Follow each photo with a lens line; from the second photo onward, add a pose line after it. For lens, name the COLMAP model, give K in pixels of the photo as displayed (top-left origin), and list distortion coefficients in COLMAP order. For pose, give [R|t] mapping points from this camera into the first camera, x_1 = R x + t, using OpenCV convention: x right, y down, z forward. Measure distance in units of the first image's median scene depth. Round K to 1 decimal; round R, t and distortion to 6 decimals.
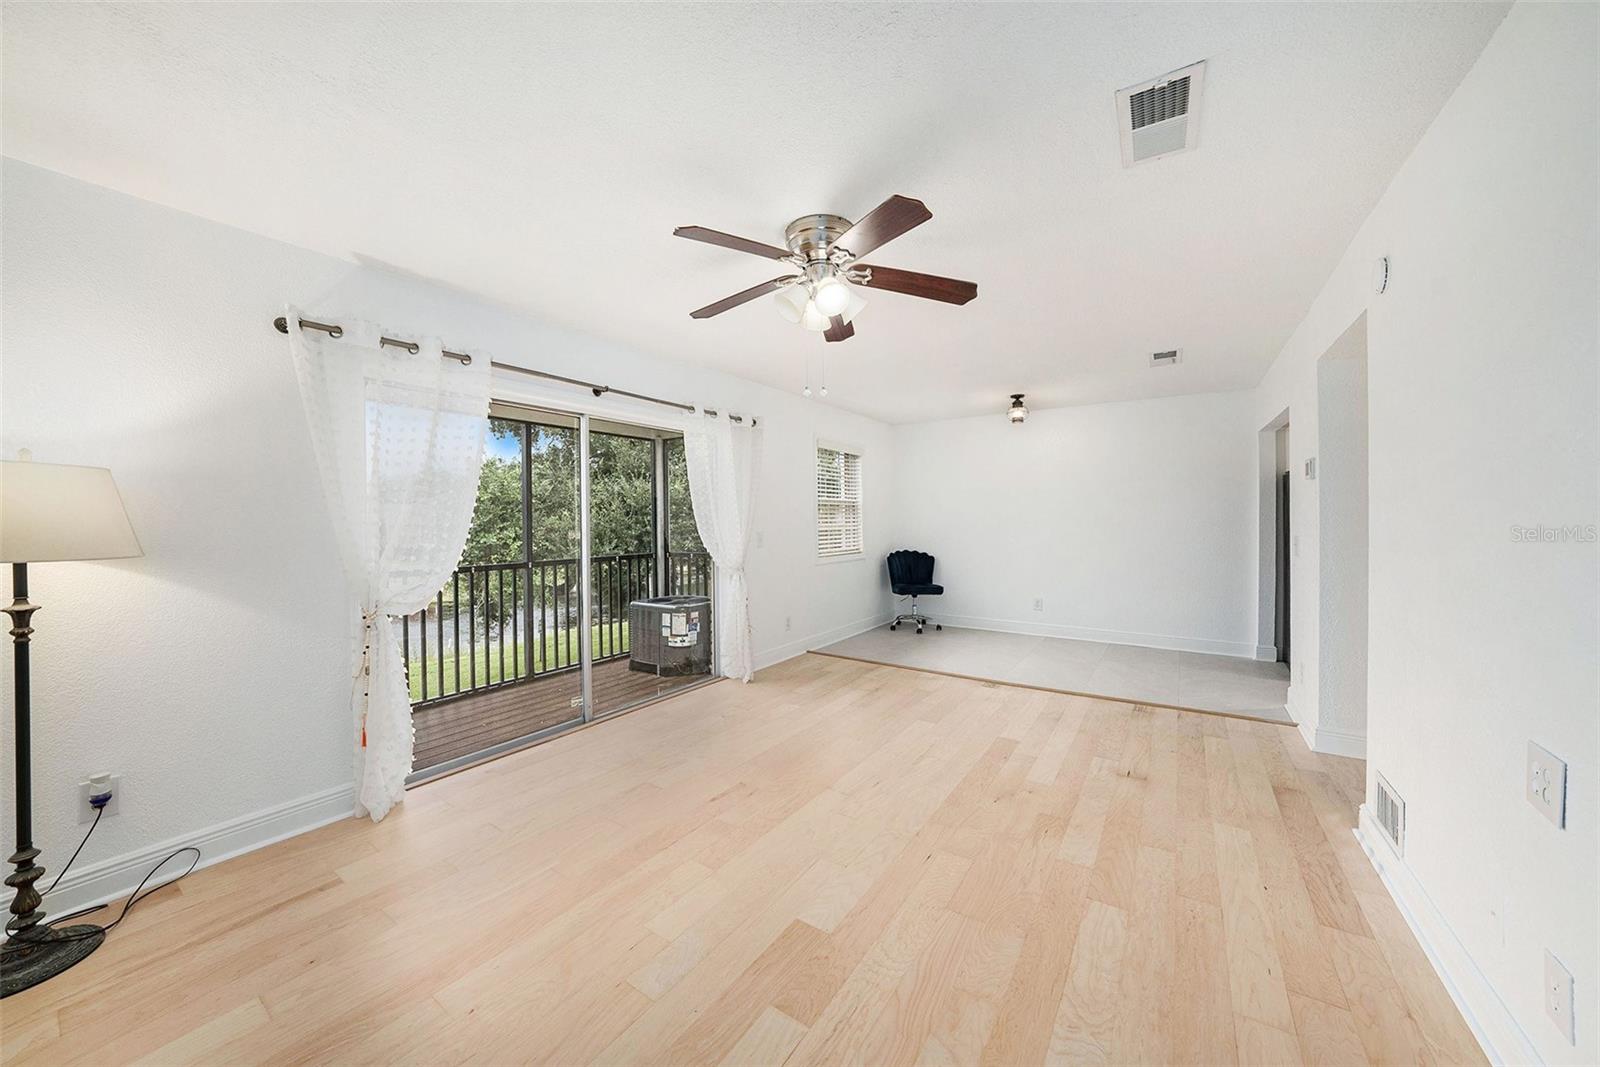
lens RADIAL K [[560.6, 0, 819.8], [0, 560.6, 519.4], [0, 0, 1]] dist [-0.025360, 0.003363]
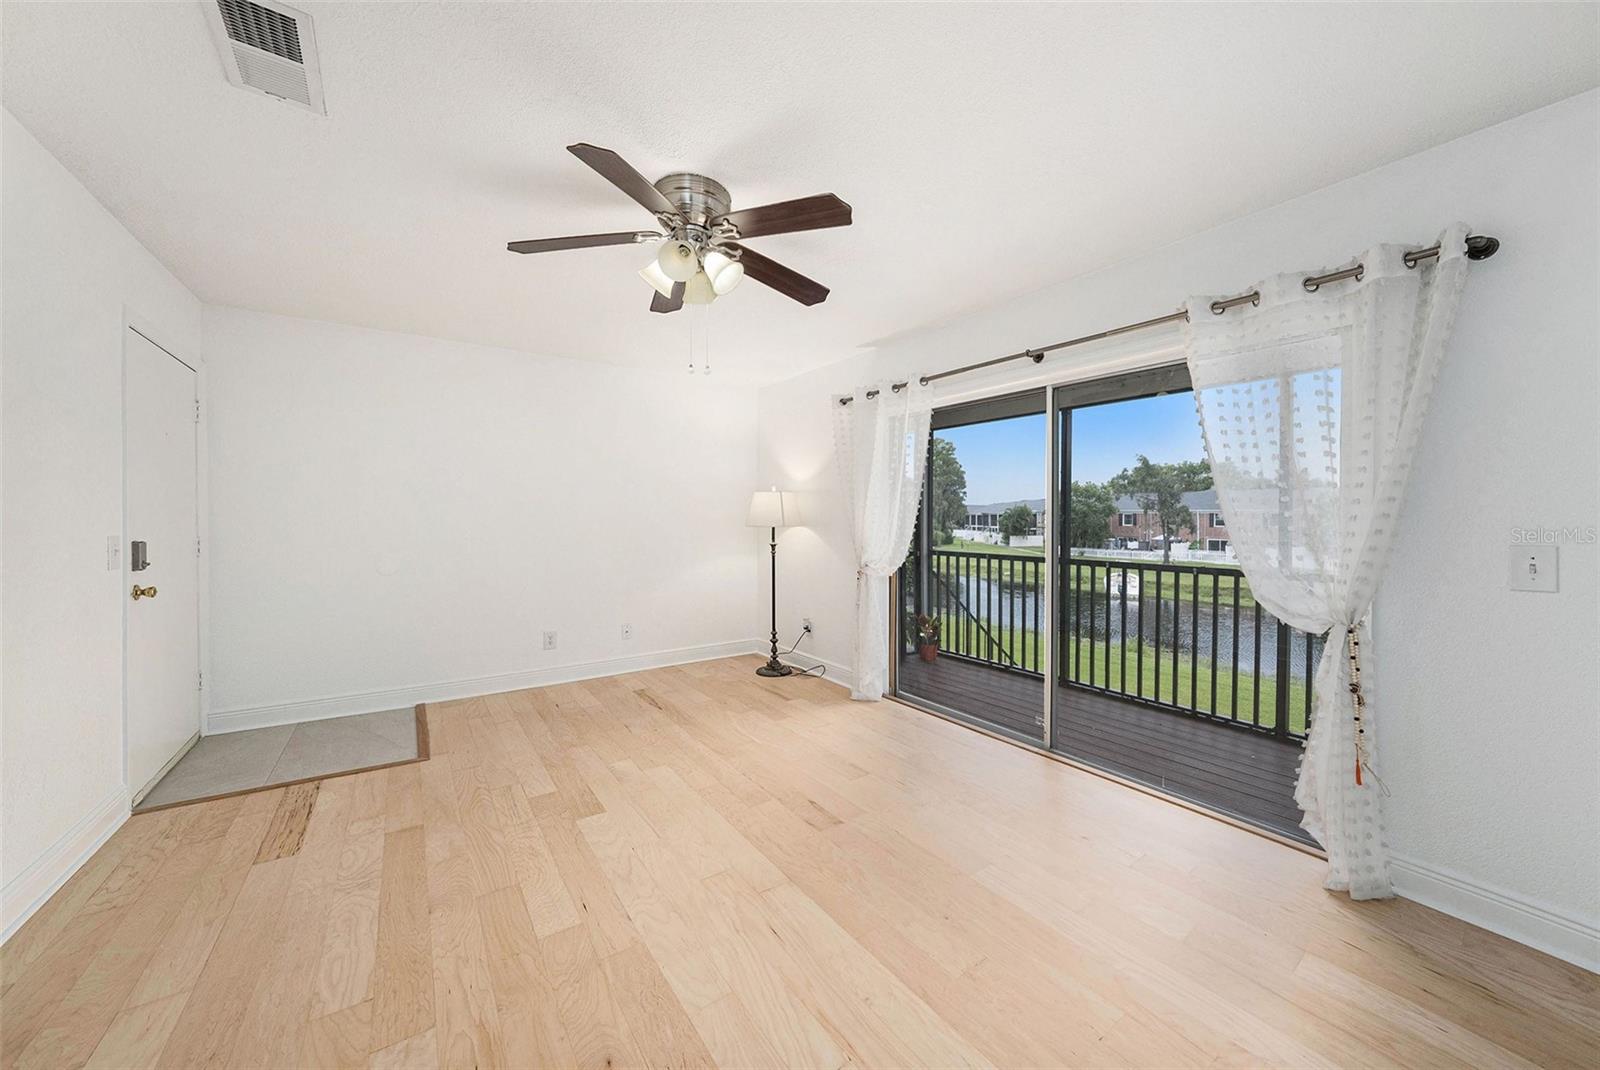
lens RADIAL K [[560.6, 0, 798.9], [0, 560.6, 536.9], [0, 0, 1]] dist [-0.025360, 0.003363]
pose [[-0.376994, 0.036125, -0.925511, 0.609889], [-0.002593, 0.999194, 0.040057, 0.006778], [0.926212, 0.017501, -0.376596, 1.178848]]
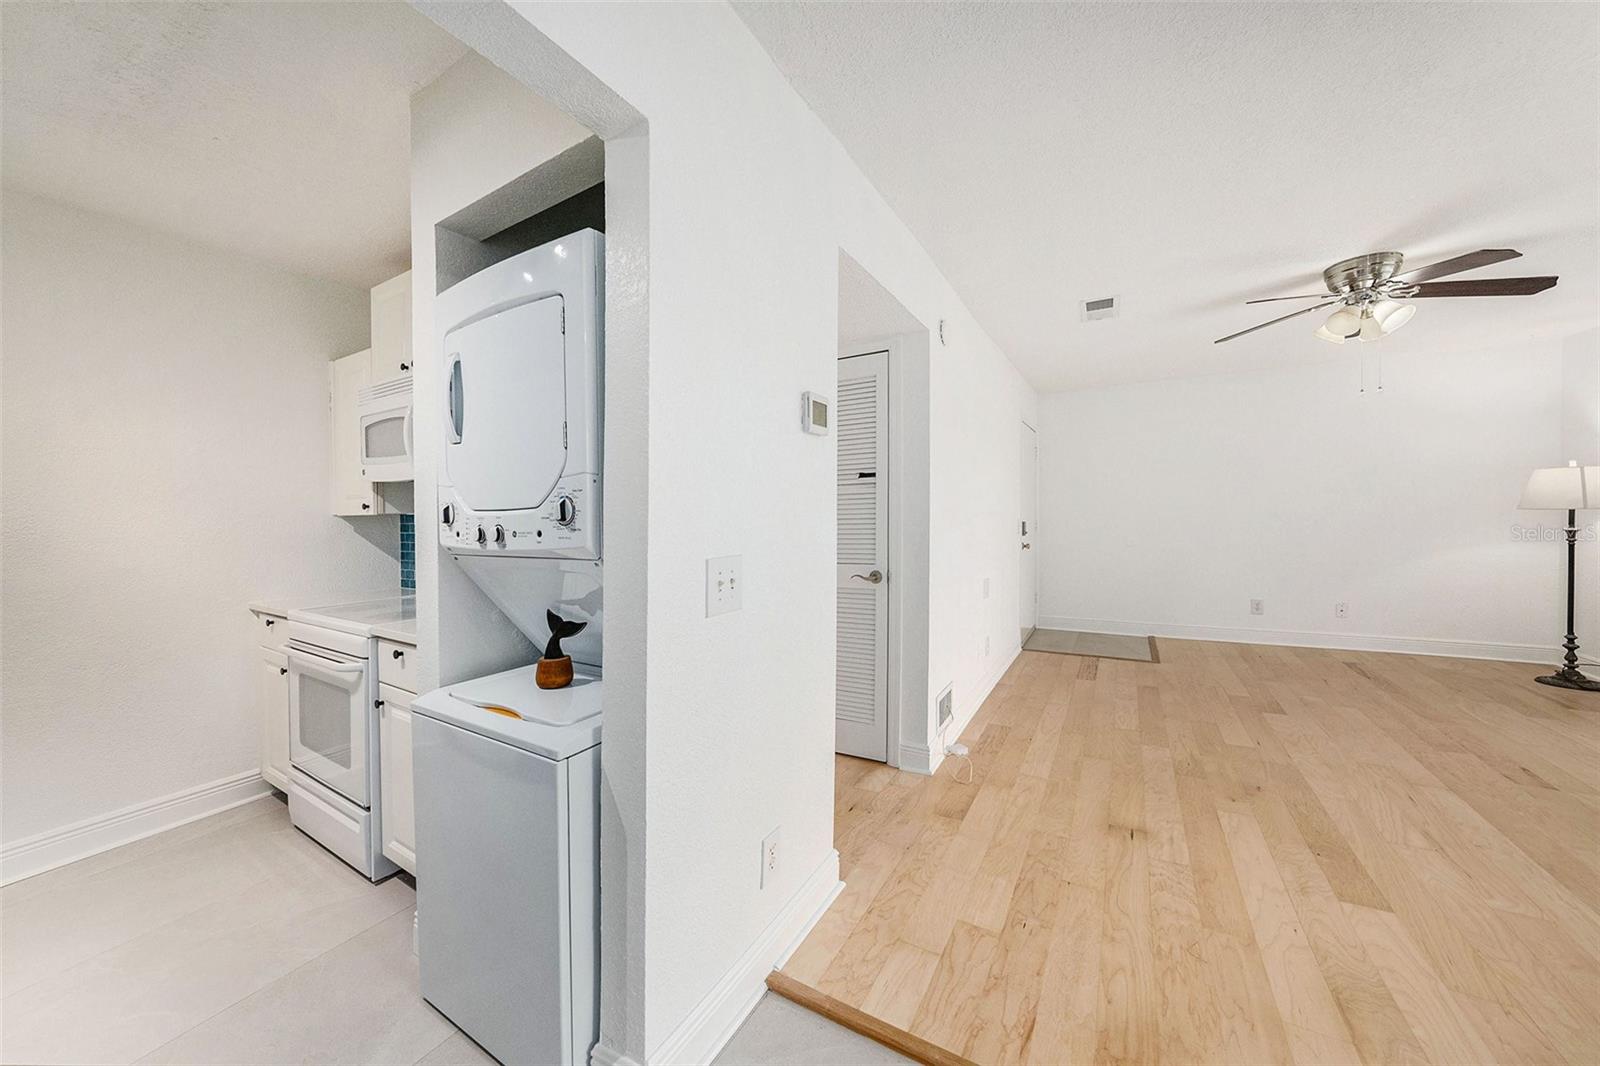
lens RADIAL K [[560.6, 0, 790.2], [0, 560.6, 524.7], [0, 0, 1]] dist [-0.025360, 0.003363]
pose [[-0.999193, 0.029318, -0.027466, 1.018737], [0.028847, 0.999433, 0.017368, 0.003784], [0.027960, 0.016562, -0.999472, 1.708965]]
